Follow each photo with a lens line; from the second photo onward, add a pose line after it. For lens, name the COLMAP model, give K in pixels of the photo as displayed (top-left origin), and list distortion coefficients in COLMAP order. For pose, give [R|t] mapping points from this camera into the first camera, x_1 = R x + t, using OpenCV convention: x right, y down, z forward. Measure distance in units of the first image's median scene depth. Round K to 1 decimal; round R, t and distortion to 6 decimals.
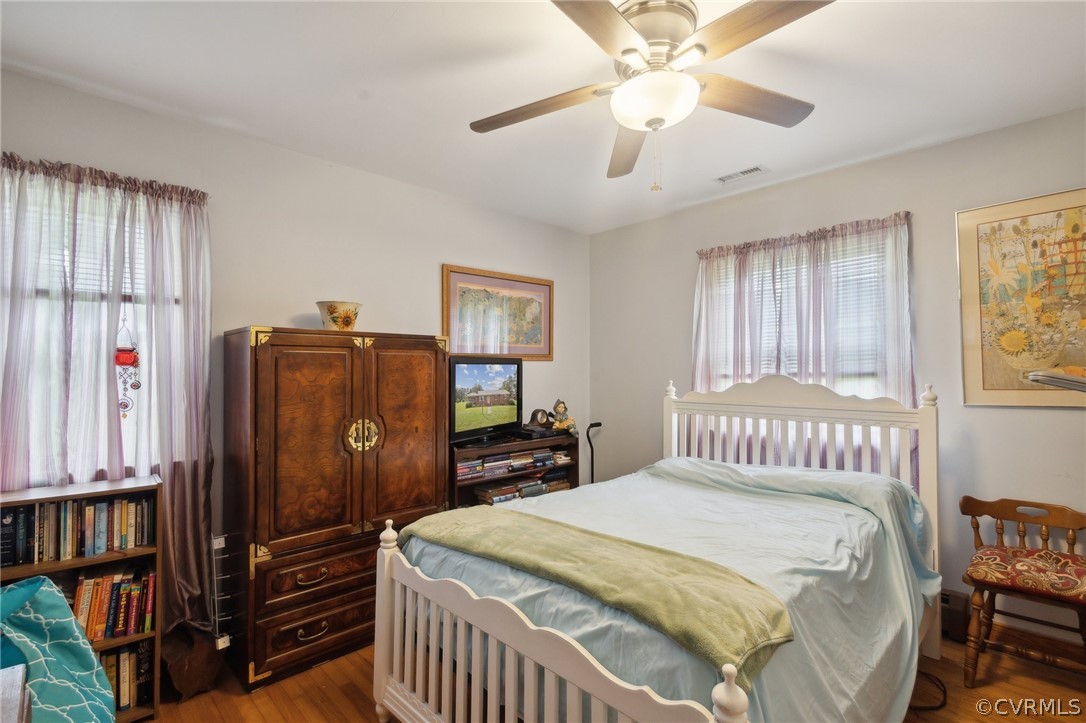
lens RADIAL K [[512.4, 0, 548.2], [0, 512.4, 347.2], [0, 0, 1]] dist [0.000130, -0.000221]
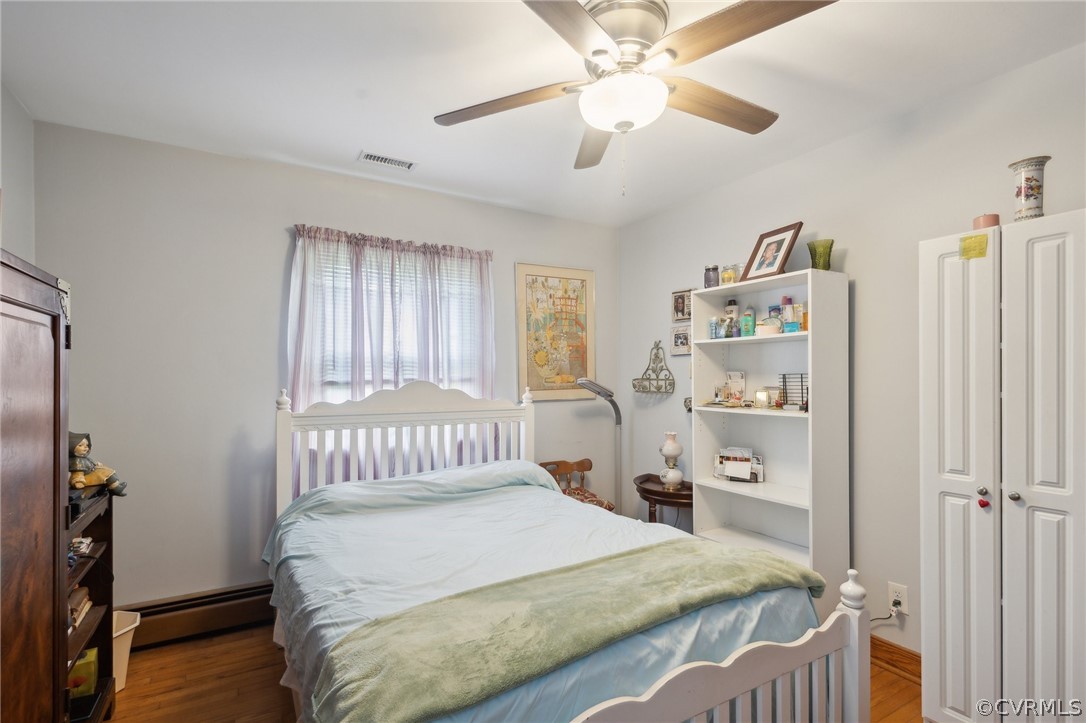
lens RADIAL K [[517.6, 0, 543.0], [0, 517.6, 361.5], [0, 0, 1]] dist [0.012291, -0.001089]
pose [[0.235031, 0.032939, 0.971430, -0.573838], [-0.047844, 0.998606, -0.022285, 0.033082], [-0.970810, -0.041239, 0.236279, 0.642290]]
